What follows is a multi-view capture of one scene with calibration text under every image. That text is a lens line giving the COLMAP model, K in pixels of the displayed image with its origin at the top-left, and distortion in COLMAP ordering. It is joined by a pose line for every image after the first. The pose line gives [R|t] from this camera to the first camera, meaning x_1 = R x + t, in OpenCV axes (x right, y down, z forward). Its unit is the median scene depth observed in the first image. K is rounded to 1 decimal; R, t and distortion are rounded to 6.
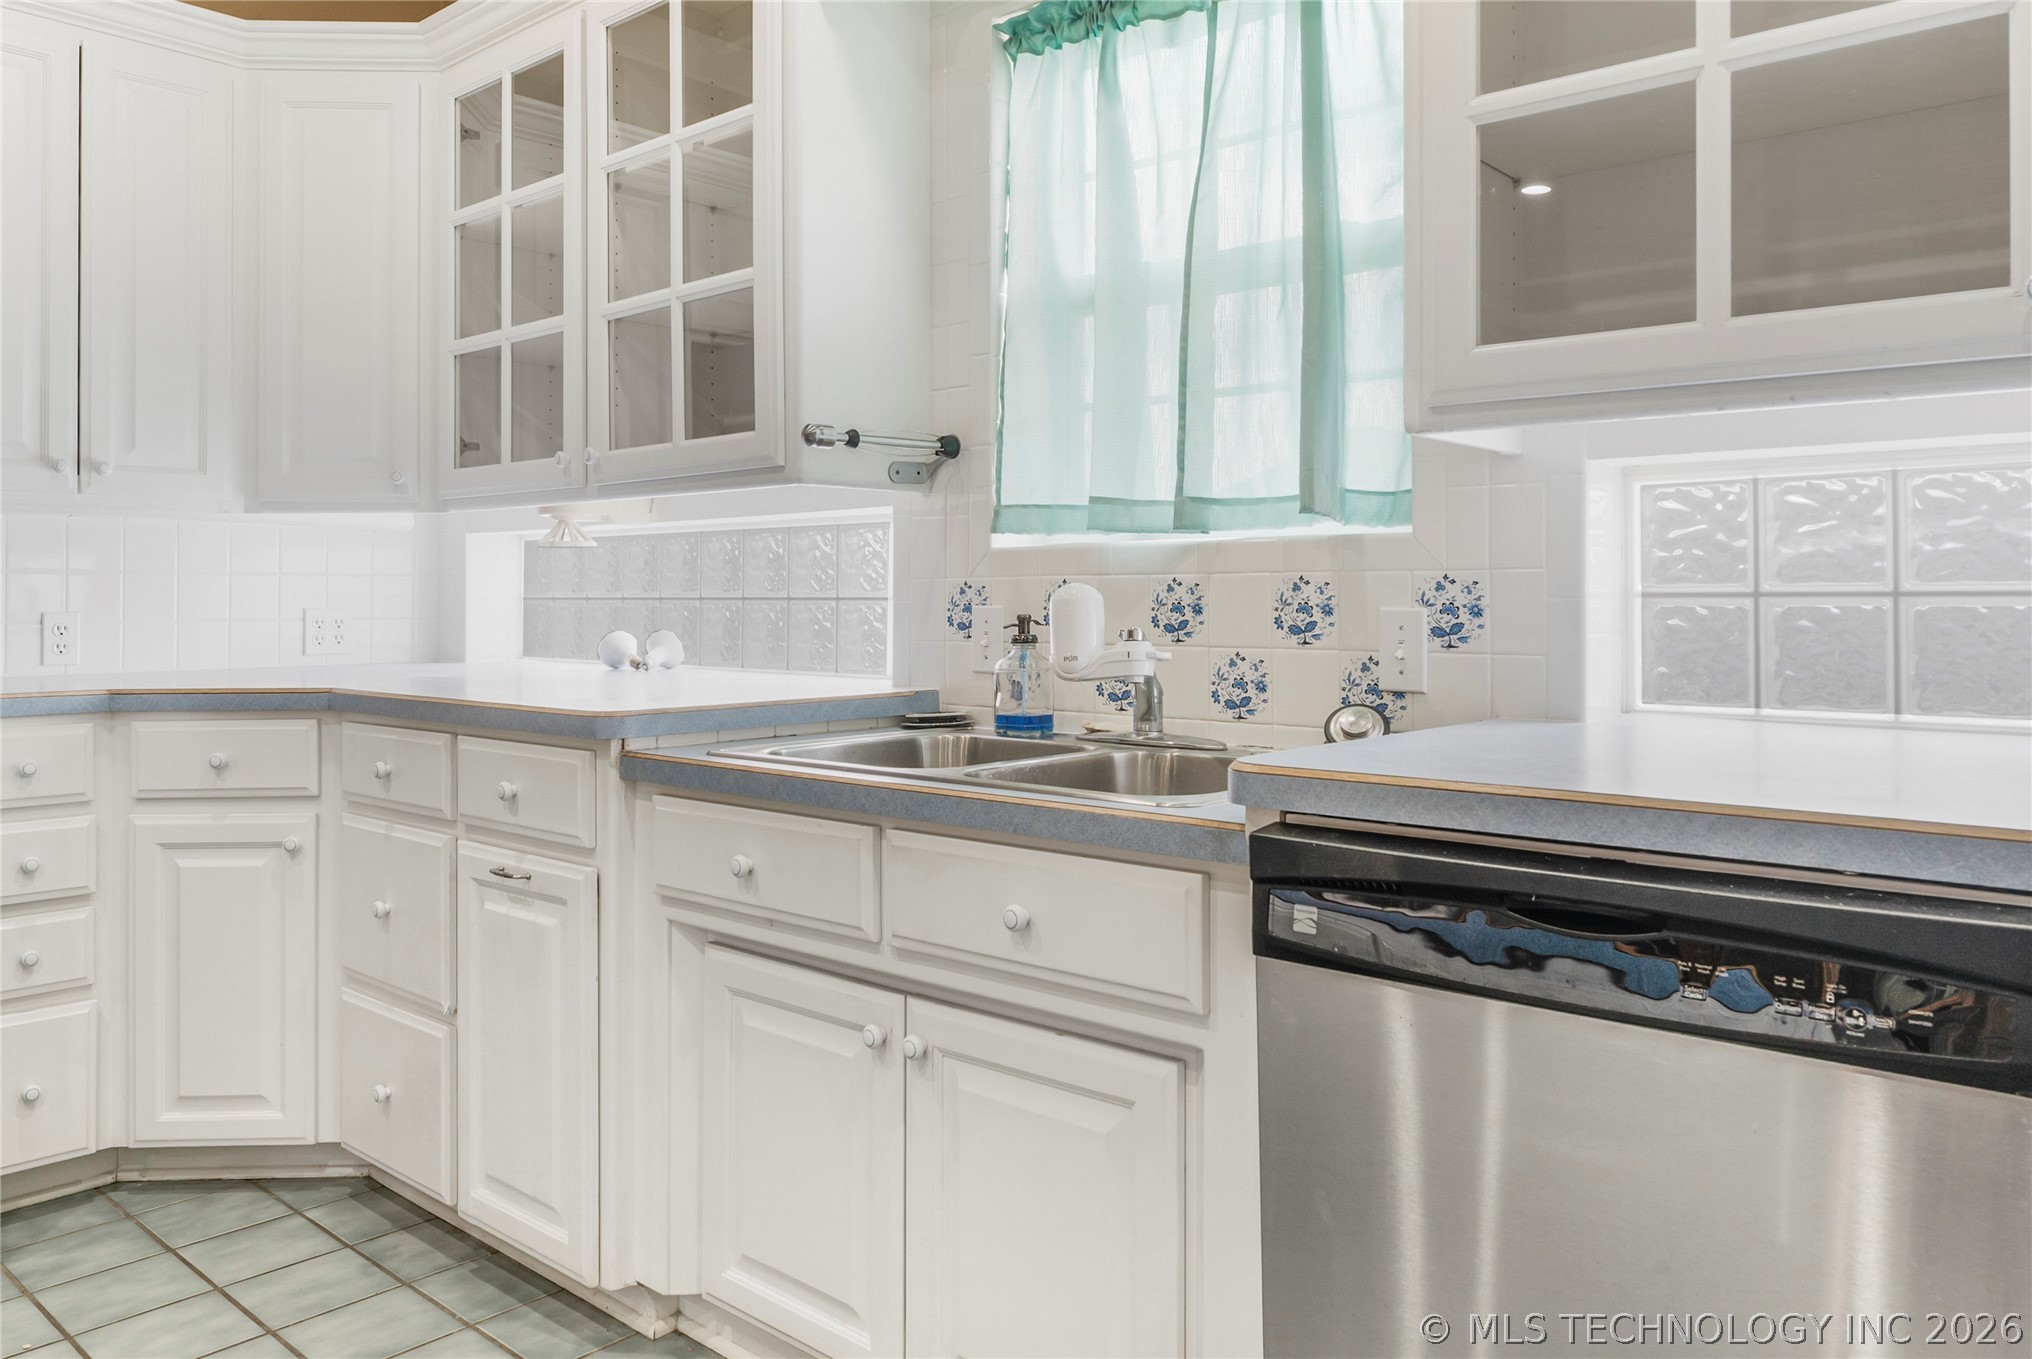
lens RADIAL K [[1510.0, 0, 1026.7], [0, 1510.0, 585.5], [0, 0, 1]] dist [-0.001633, 0.000474]
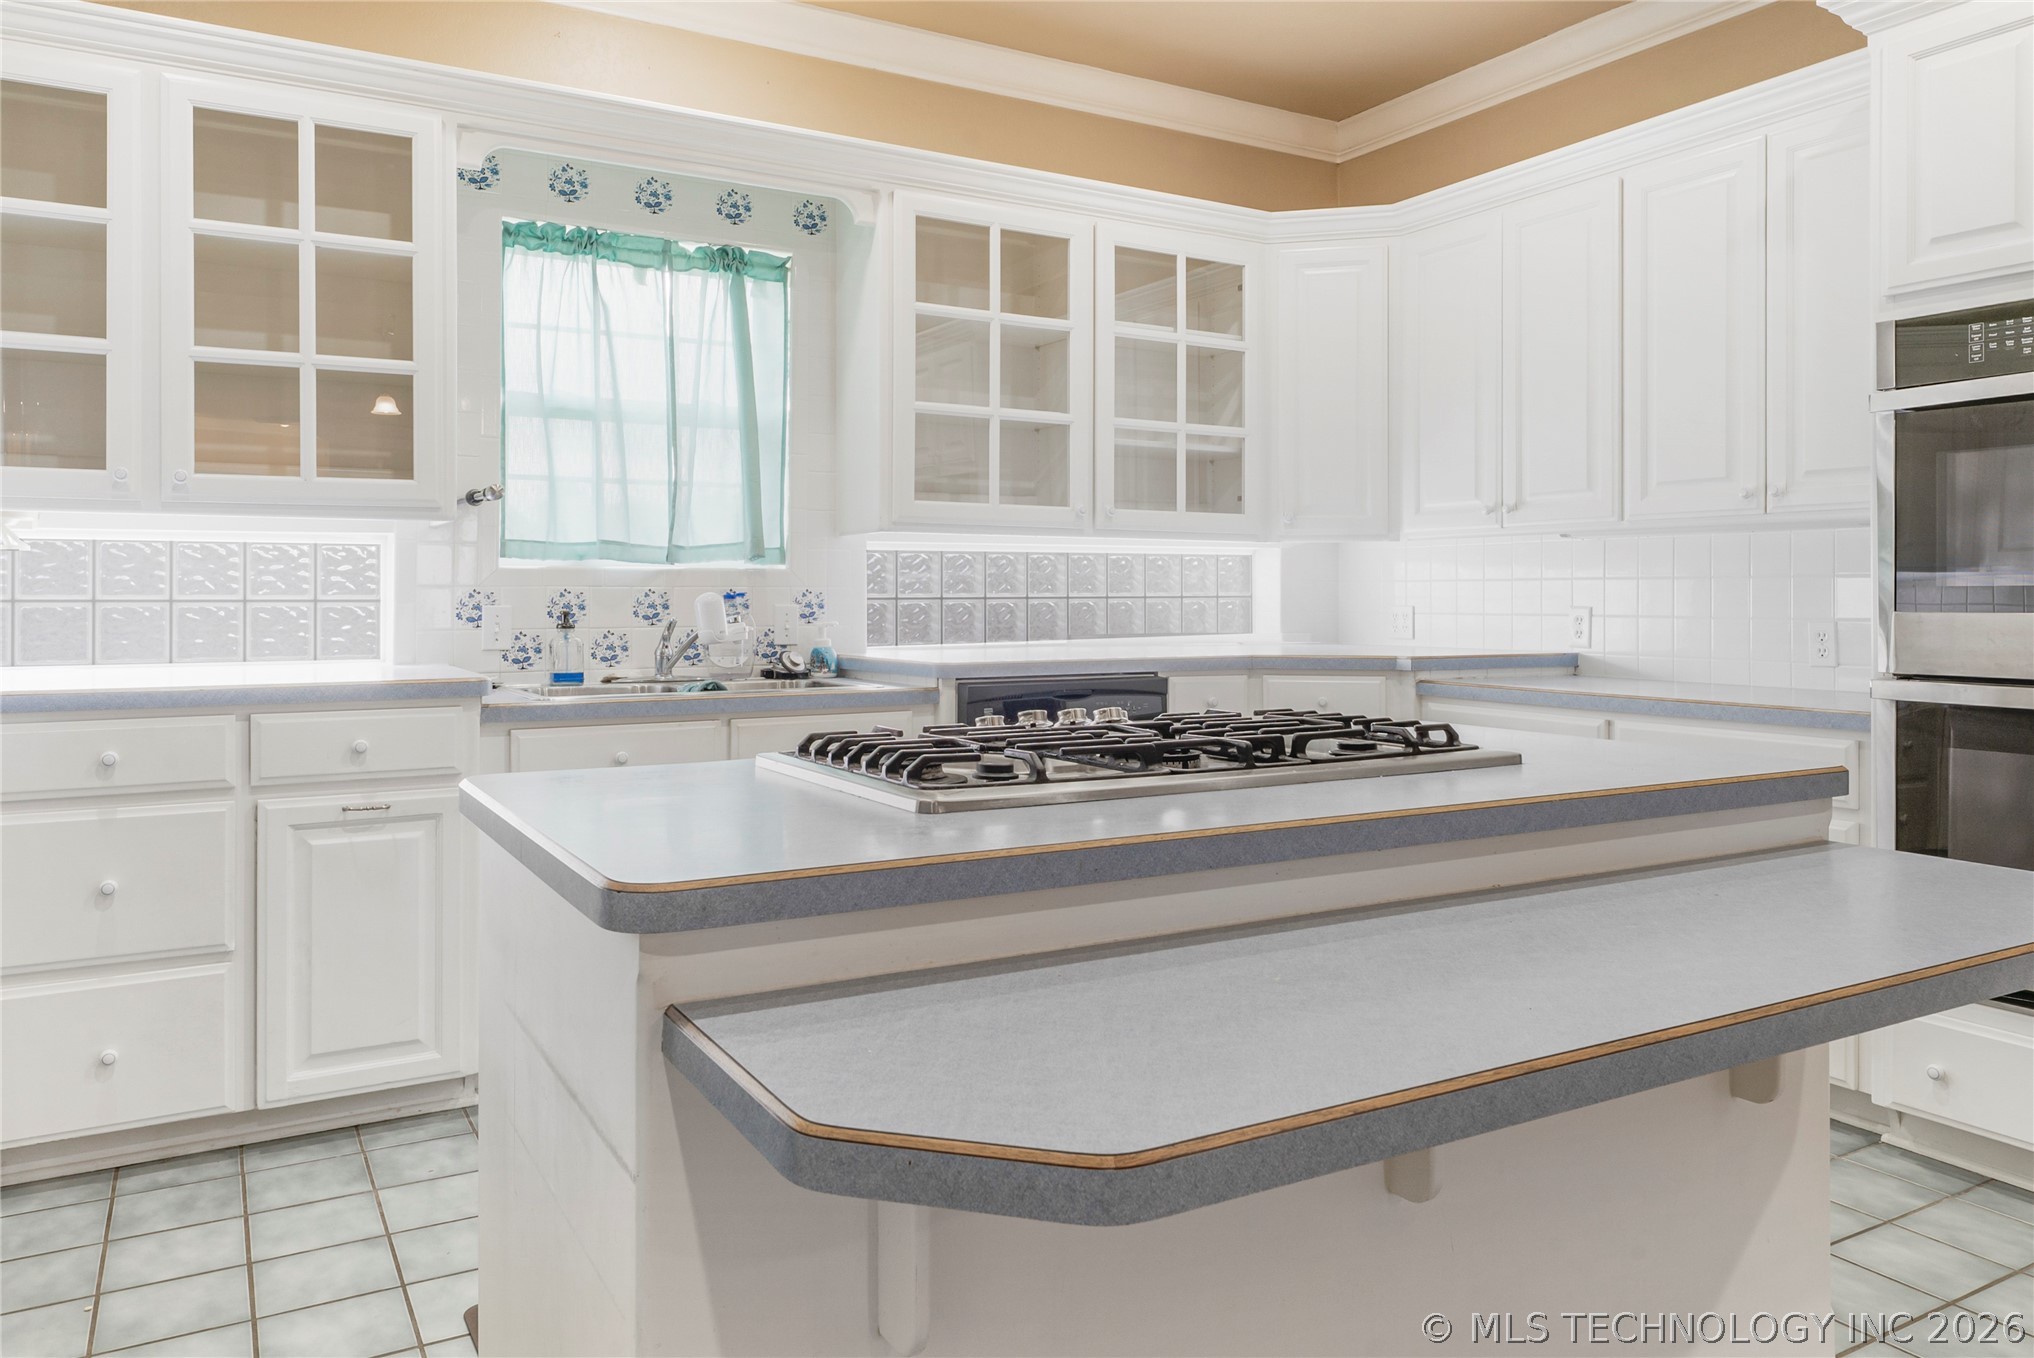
lens RADIAL K [[1405.0, 0, 1061.2], [0, 1405.0, 588.6], [0, 0, 1]] dist [0.005556, -0.001882]
pose [[0.296543, 0.007289, 0.954992, -1.170957], [-0.007314, 0.999959, -0.005361, 0.000034], [-0.954991, -0.005395, 0.296585, 0.047091]]
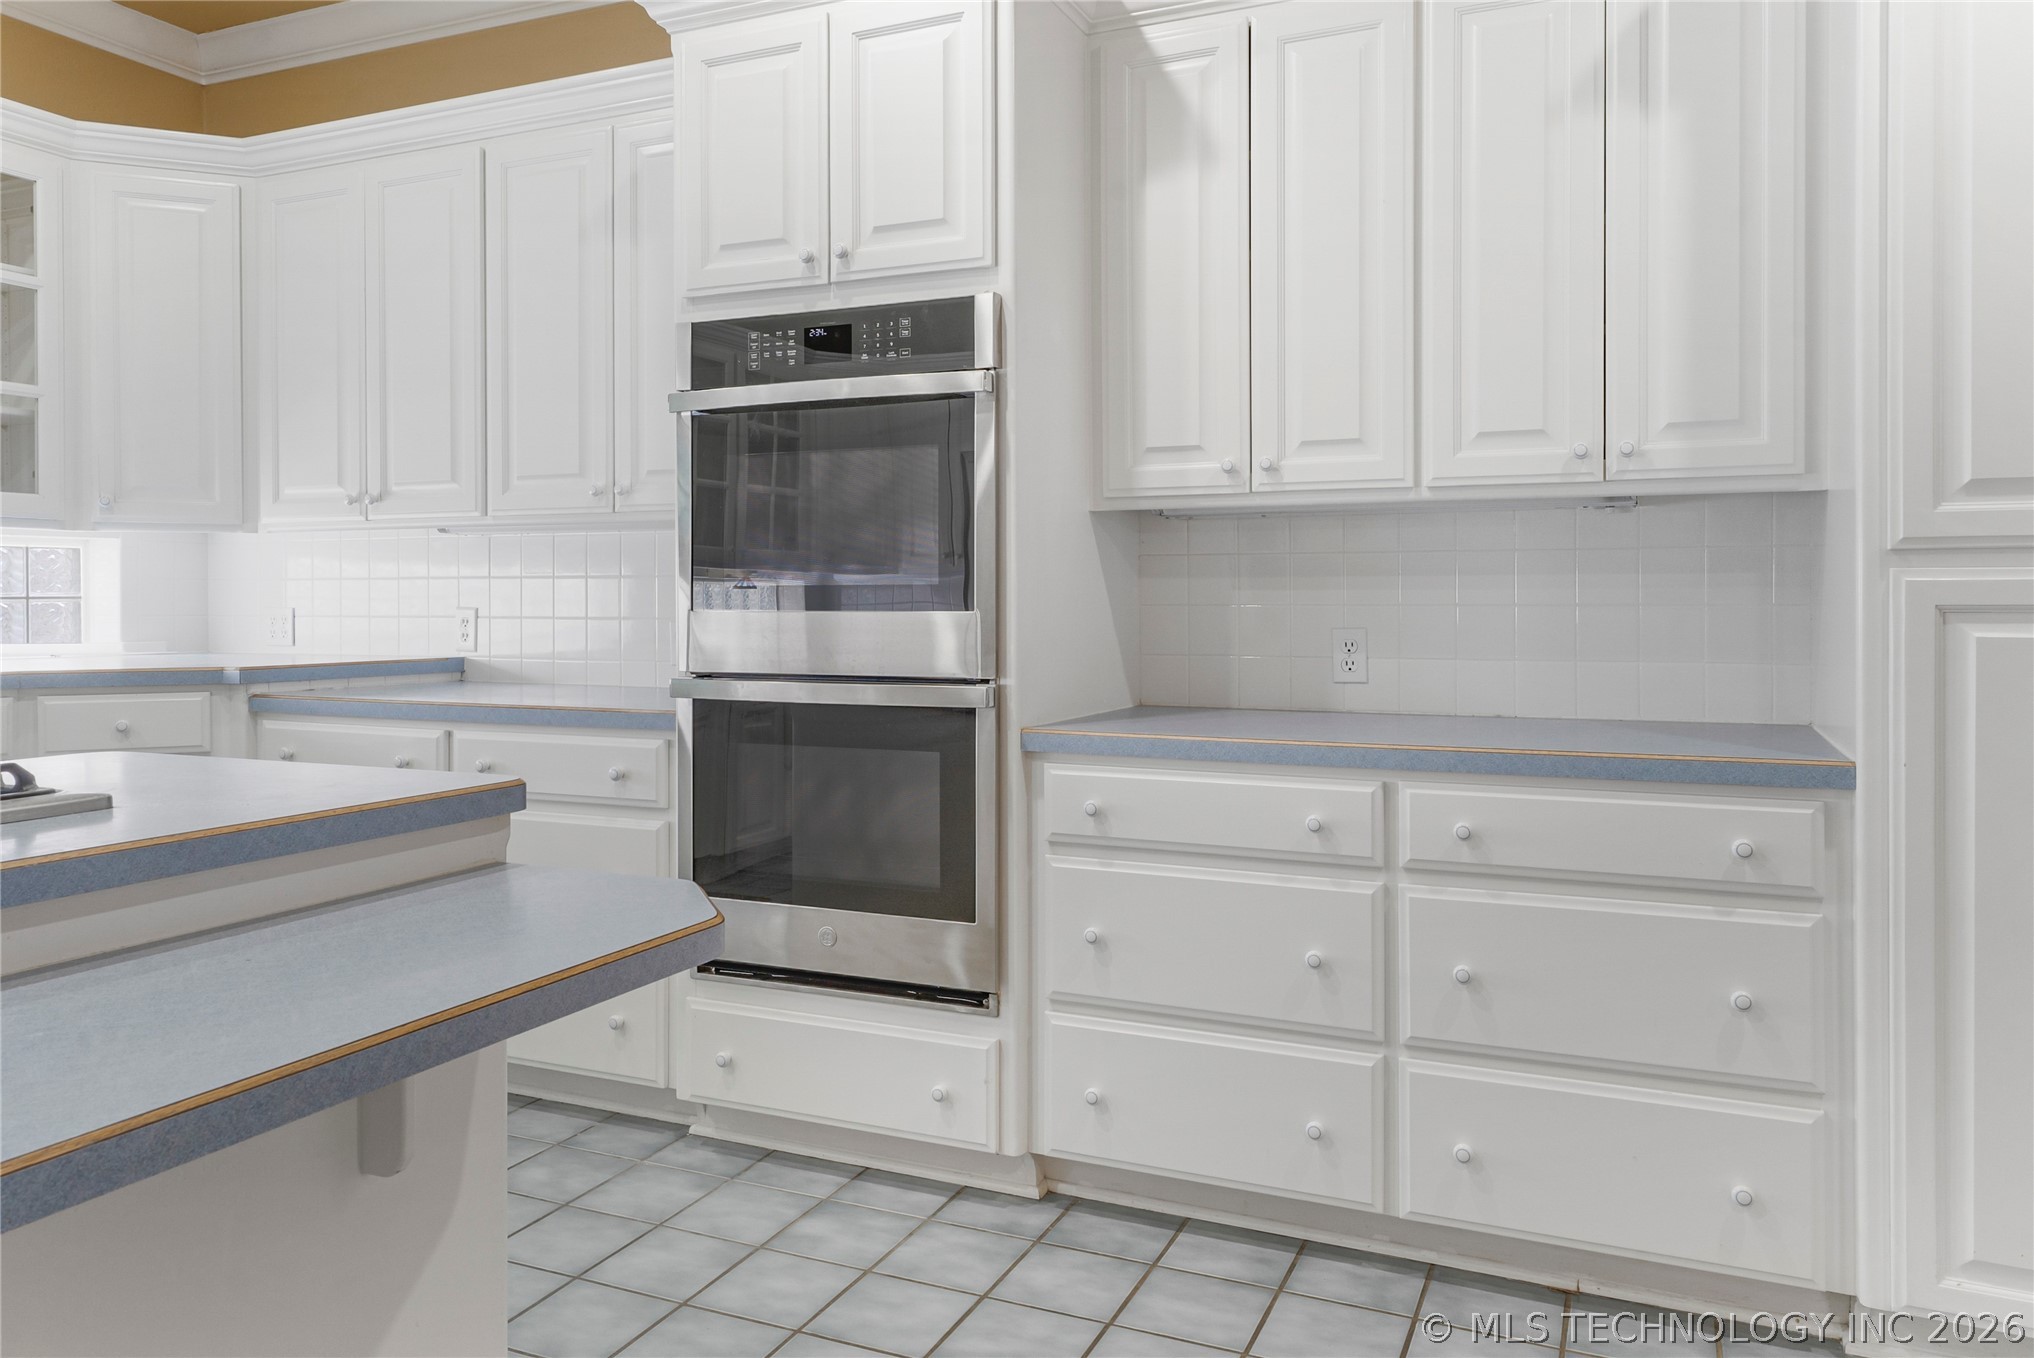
lens RADIAL K [[1405.0, 0, 1025.2], [0, 1405.0, 599.4], [0, 0, 1]] dist [0.005556, -0.001882]
pose [[-0.314221, 0.000441, 0.949350, -1.072398], [-0.004471, 0.999988, -0.001944, -0.000804], [-0.949339, -0.004855, -0.314215, -0.134051]]
